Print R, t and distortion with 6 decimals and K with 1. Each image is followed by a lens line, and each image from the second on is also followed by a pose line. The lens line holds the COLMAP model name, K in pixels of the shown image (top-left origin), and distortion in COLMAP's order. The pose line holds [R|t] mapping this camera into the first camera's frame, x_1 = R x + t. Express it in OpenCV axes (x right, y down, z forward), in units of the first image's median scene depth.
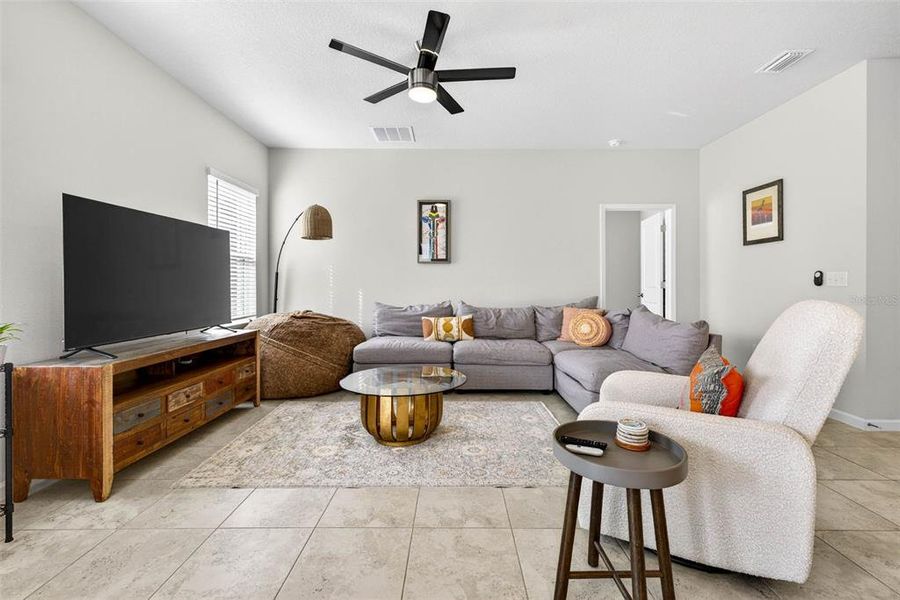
lens RADIAL K [[374.2, 0, 447.6], [0, 374.2, 284.3], [0, 0, 1]] dist [-0.000436, -0.000227]
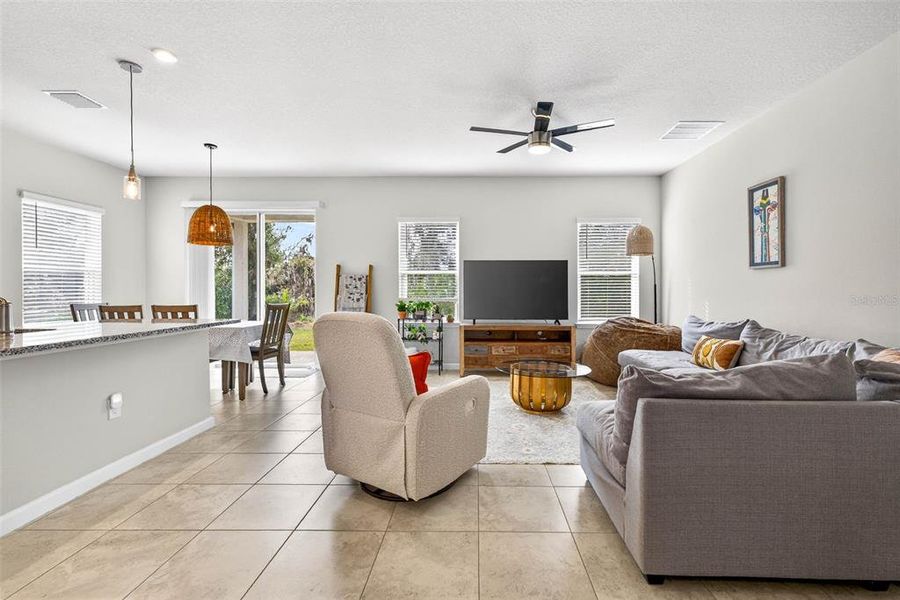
lens RADIAL K [[397.5, 0, 463.8], [0, 397.5, 293.8], [0, 0, 1]] dist [0.000832, -0.000294]
pose [[-0.015446, 0.005583, -0.999865, 0.874729], [-0.002184, 0.999982, 0.005618, -0.010996], [0.999878, 0.002271, -0.015434, 0.492717]]
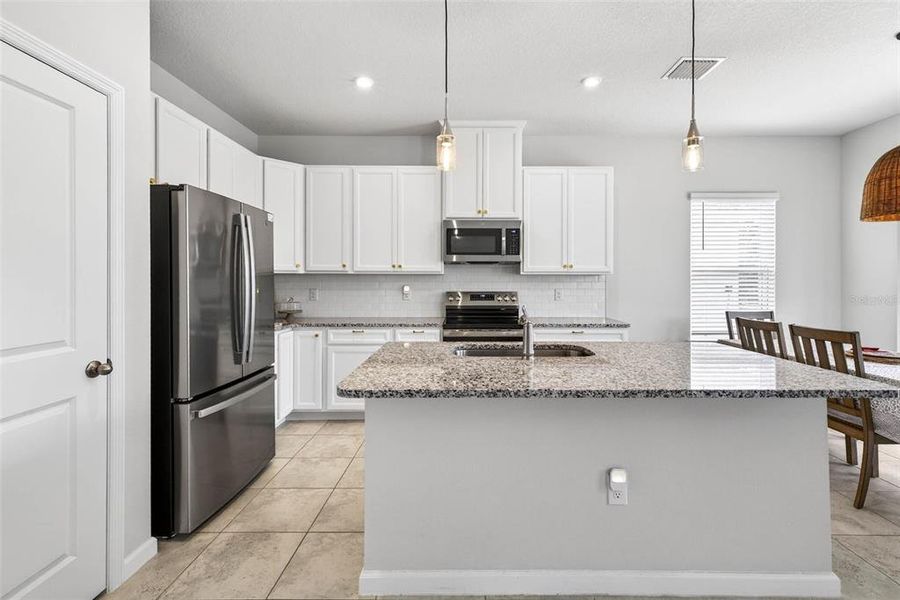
lens RADIAL K [[409.8, 0, 464.5], [0, 409.8, 280.1], [0, 0, 1]] dist [0.003537, 0.000254]
pose [[-0.999875, -0.005620, -0.014782, 0.429540], [-0.005621, 0.999984, 0.000014, -0.045806], [0.014781, 0.000097, -0.999891, 0.364144]]
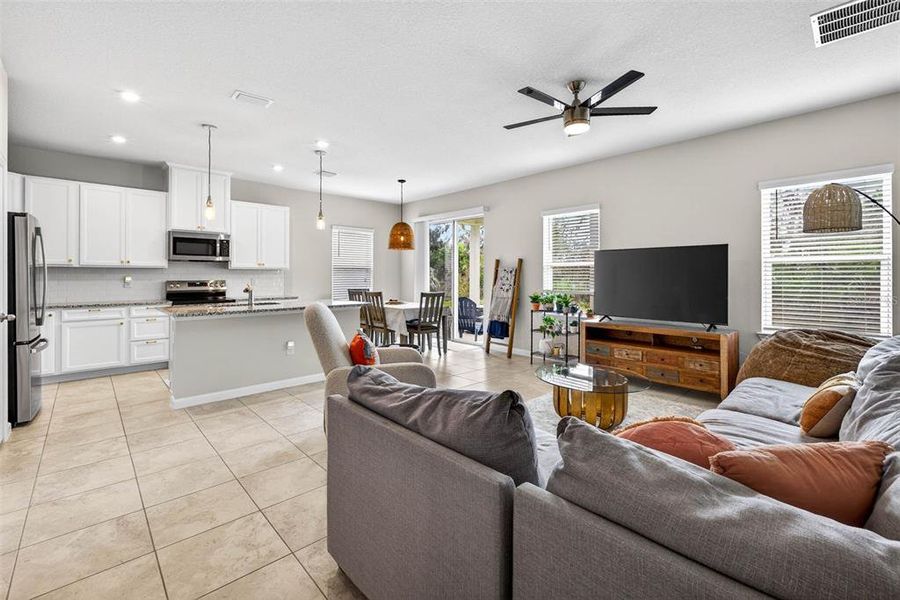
lens RADIAL K [[384.5, 0, 449.7], [0, 384.5, 277.1], [0, 0, 1]] dist [0.000203, -0.000692]
pose [[-0.728245, -0.002384, -0.685313, 0.679426], [-0.004541, 0.999989, 0.001347, -0.034805], [0.685302, 0.004093, -0.728247, 1.043608]]
